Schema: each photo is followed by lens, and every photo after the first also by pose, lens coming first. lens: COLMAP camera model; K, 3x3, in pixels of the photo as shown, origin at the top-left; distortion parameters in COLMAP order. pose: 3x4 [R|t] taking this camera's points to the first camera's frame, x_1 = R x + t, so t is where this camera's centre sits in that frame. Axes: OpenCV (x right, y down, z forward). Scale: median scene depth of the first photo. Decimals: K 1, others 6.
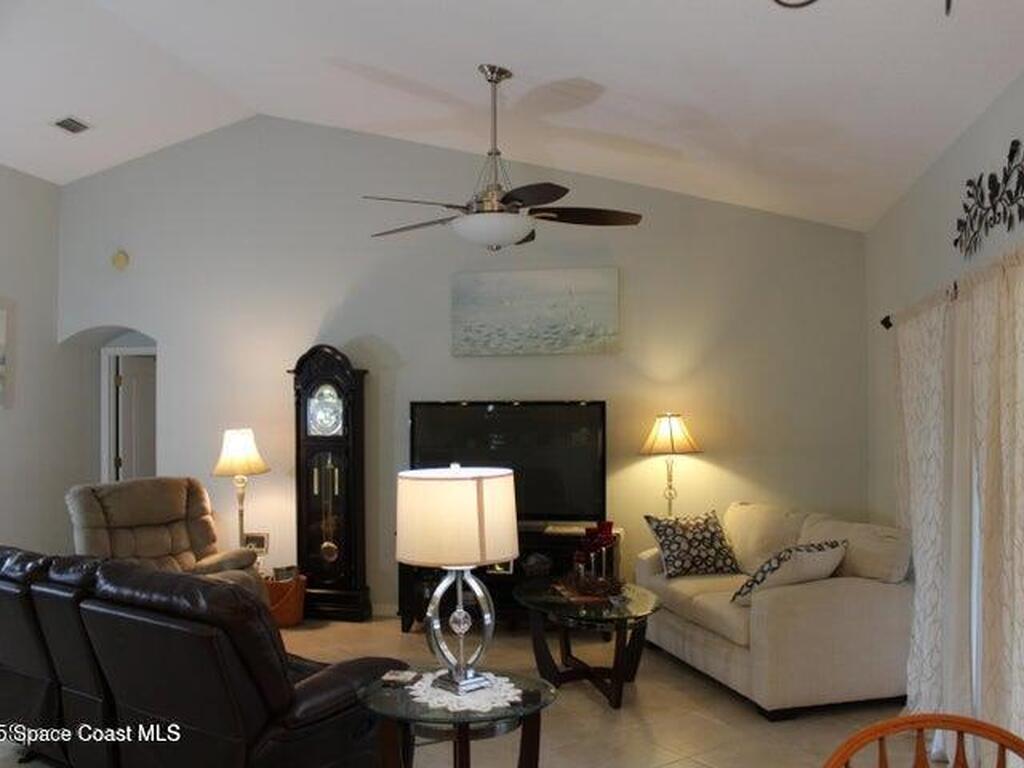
lens RADIAL K [[940.1, 0, 512.0], [0, 940.1, 384.0], [0, 0, 1]] dist [-0.193612, 0.155707]
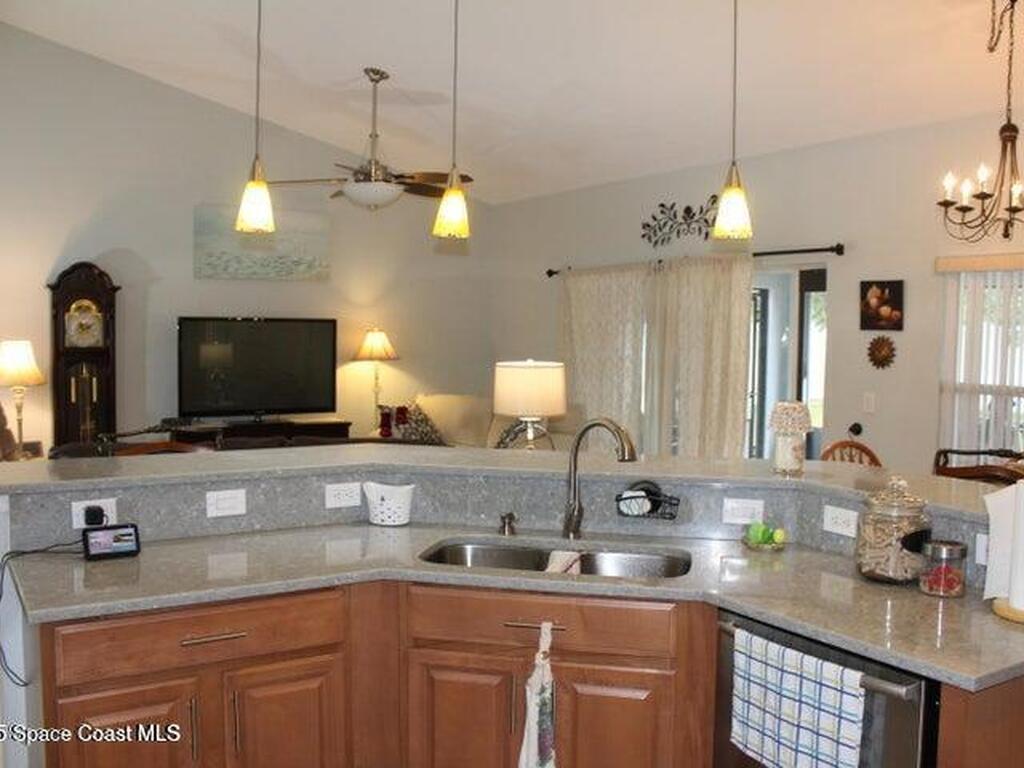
lens RADIAL K [[940.1, 0, 512.0], [0, 940.1, 384.0], [0, 0, 1]] dist [-0.193612, 0.155707]
pose [[0.725731, -0.024699, 0.687535, -0.578474], [-0.036317, 0.996587, 0.074137, 0.003029], [-0.687019, -0.078773, 0.722357, -0.095615]]
